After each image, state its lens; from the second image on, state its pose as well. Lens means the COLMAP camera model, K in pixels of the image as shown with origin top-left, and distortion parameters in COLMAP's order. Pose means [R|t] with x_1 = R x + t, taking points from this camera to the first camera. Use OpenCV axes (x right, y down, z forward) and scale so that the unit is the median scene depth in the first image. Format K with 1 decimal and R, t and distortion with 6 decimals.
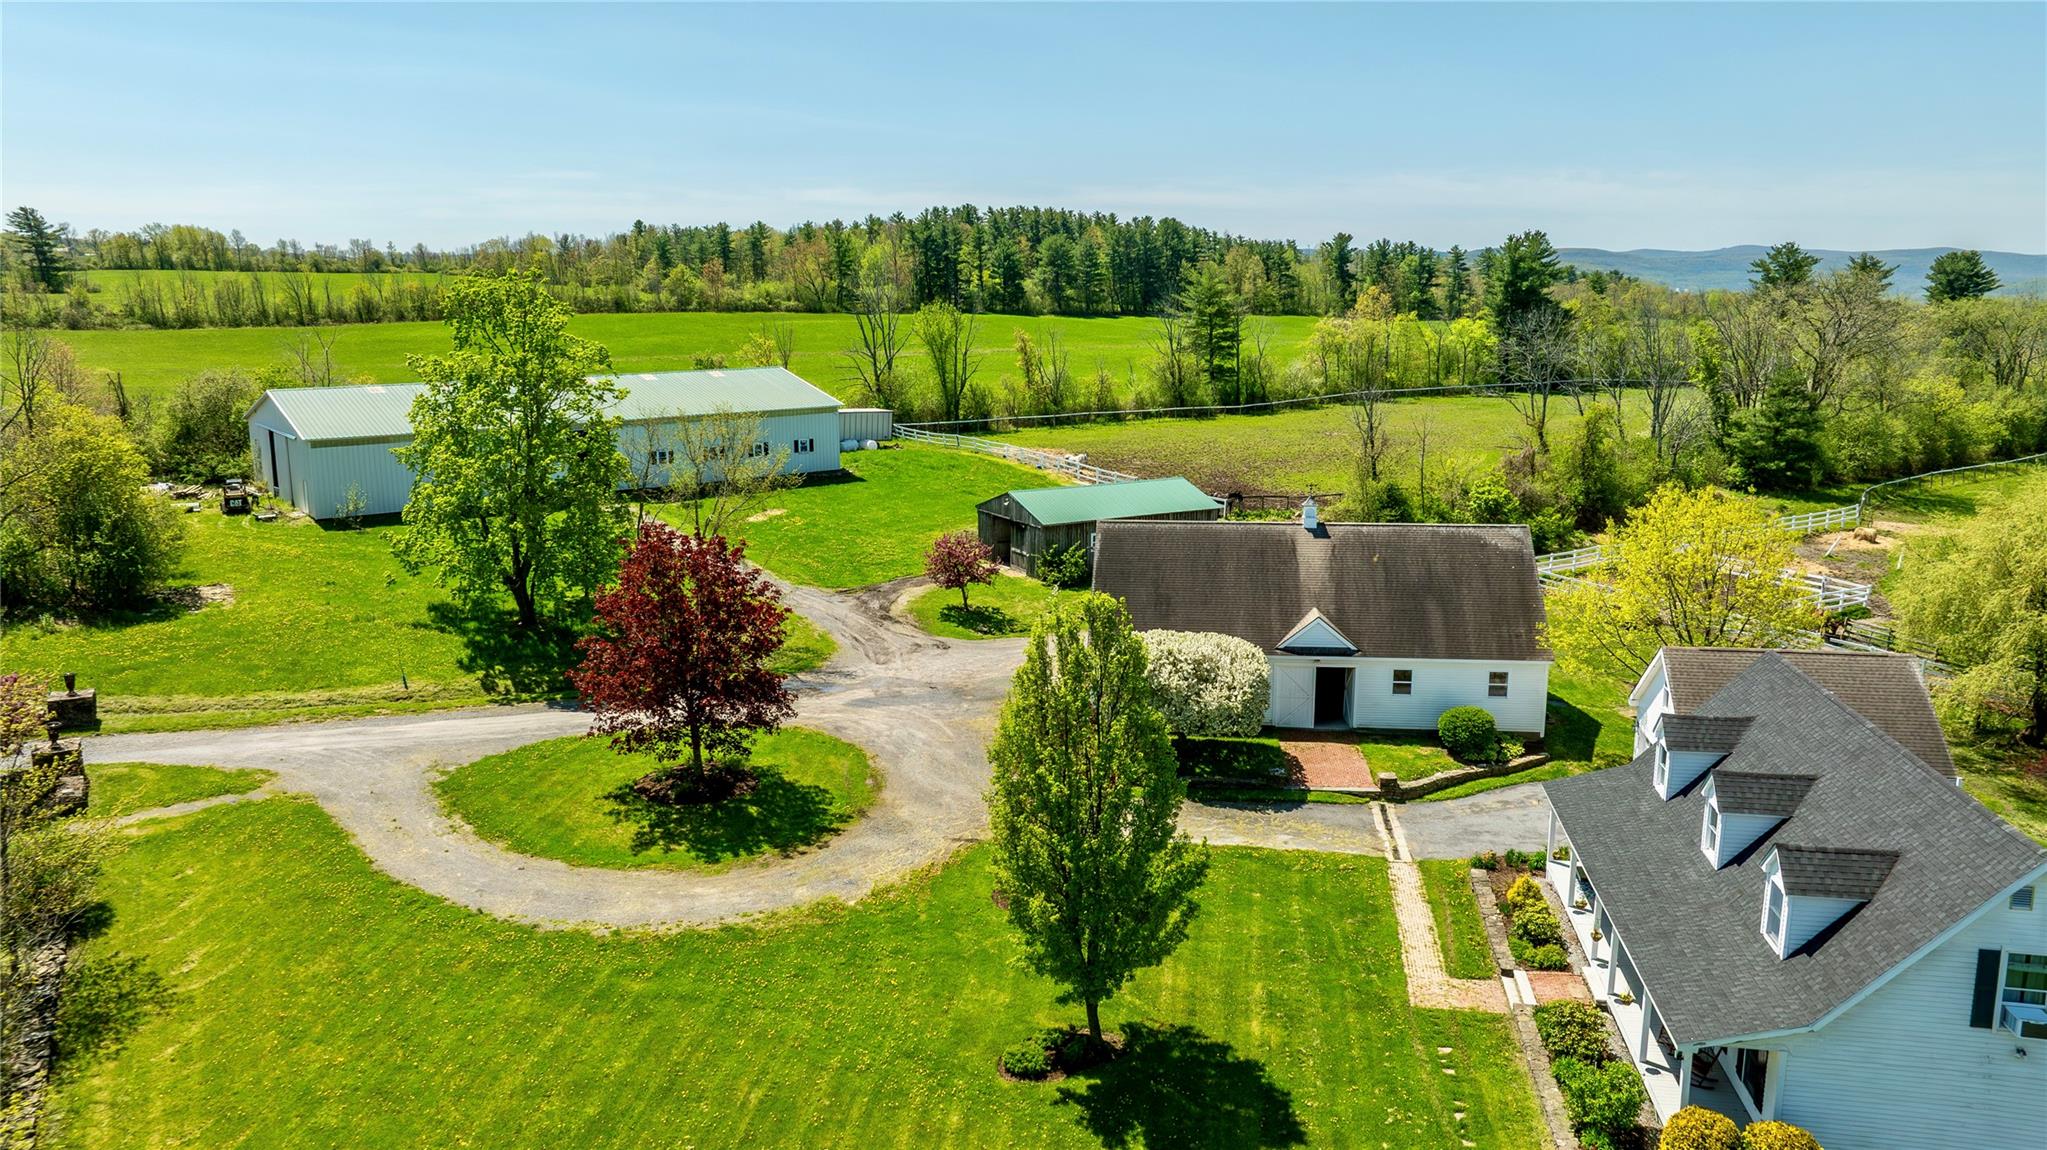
lens RADIAL K [[1449.6, 0, 1023.5], [0, 1449.6, 575.0], [0, 0, 1]] dist [-0.024300, 0.006093]
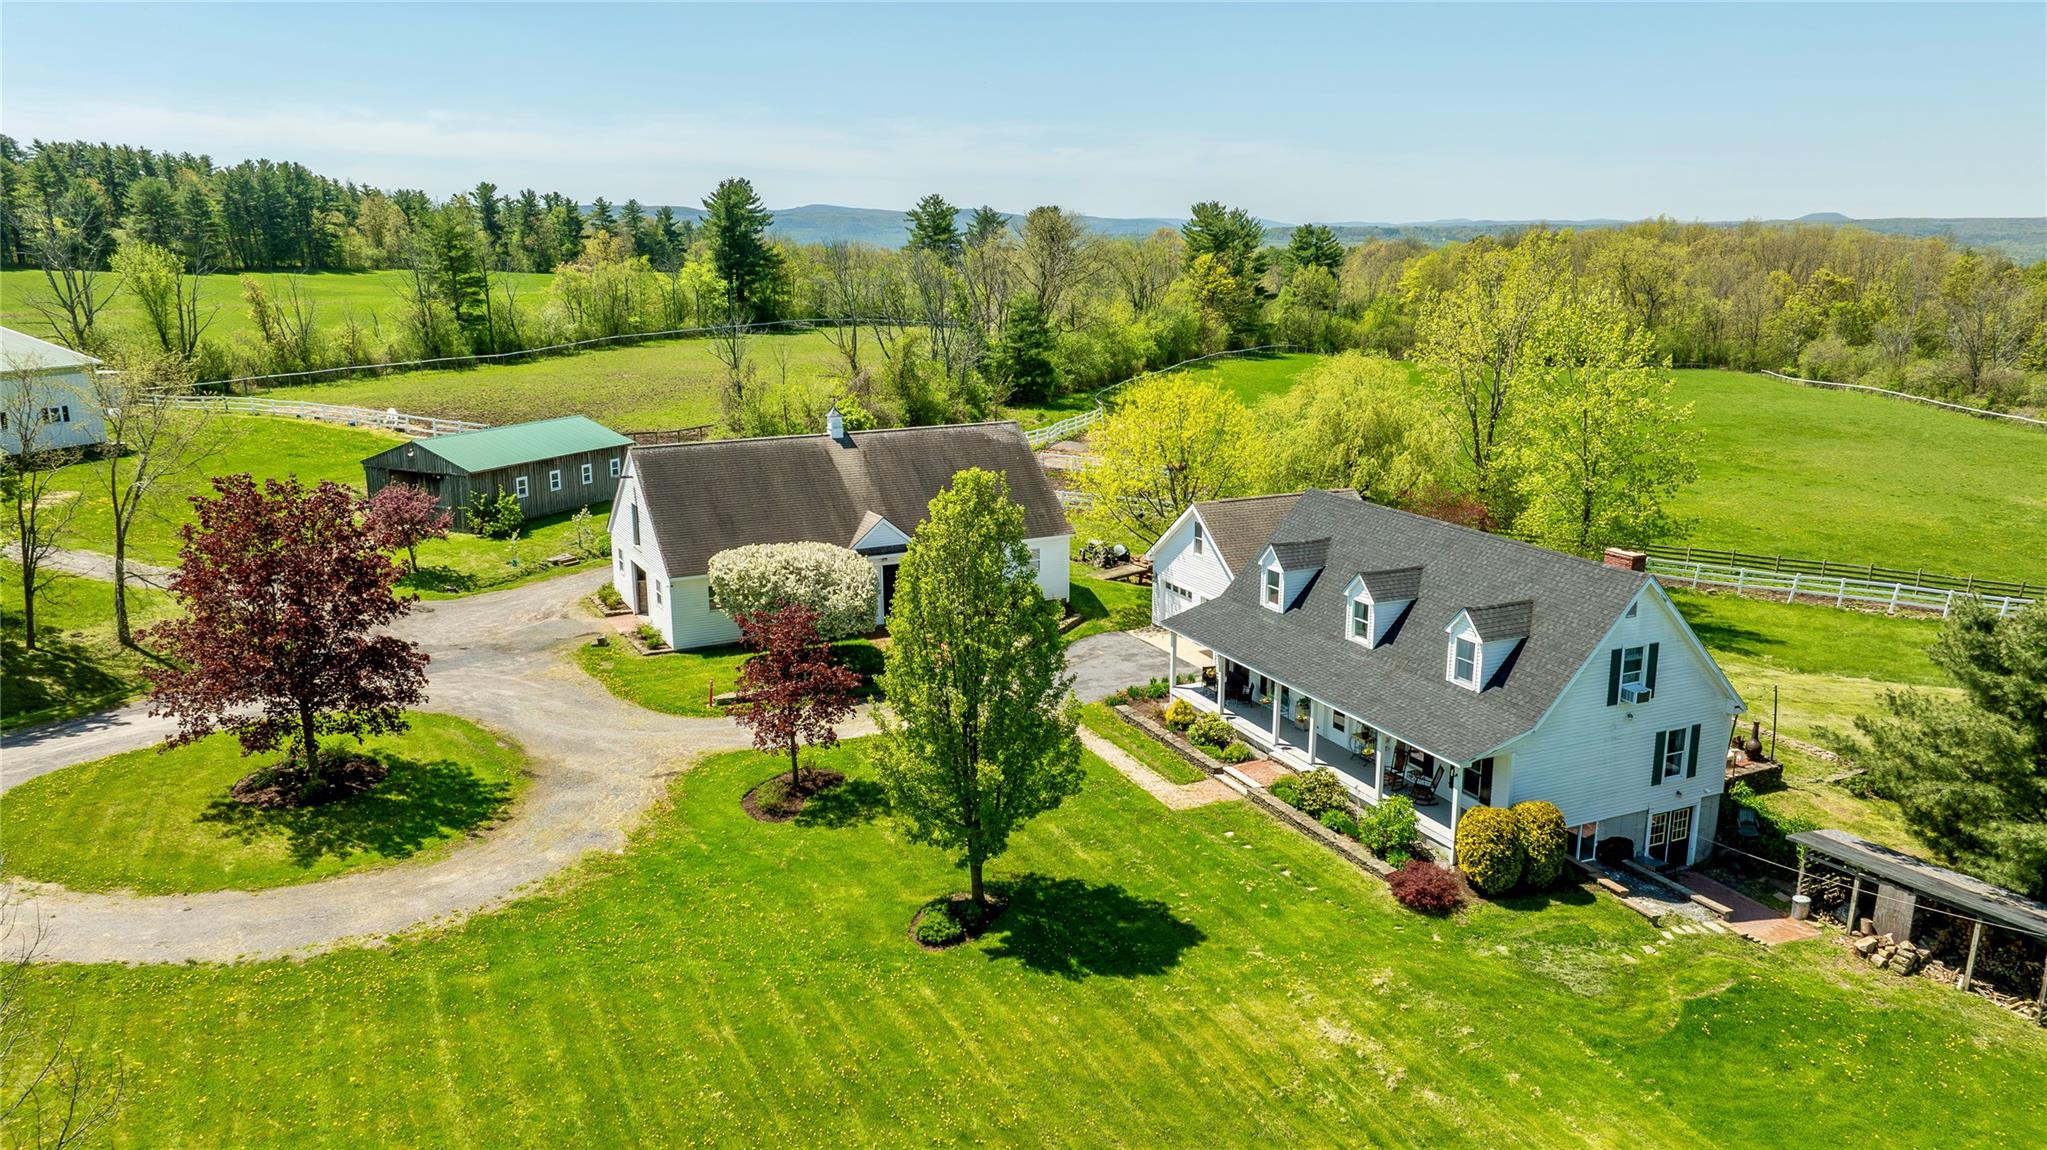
lens RADIAL K [[1449.6, 0, 1023.5], [0, 1449.6, 575.0], [0, 0, 1]] dist [-0.024300, 0.006093]
pose [[0.824730, -0.124084, 0.551746, -0.115148], [0.108907, 0.992218, 0.060353, 0.006964], [-0.554941, 0.010314, 0.831826, 0.025499]]
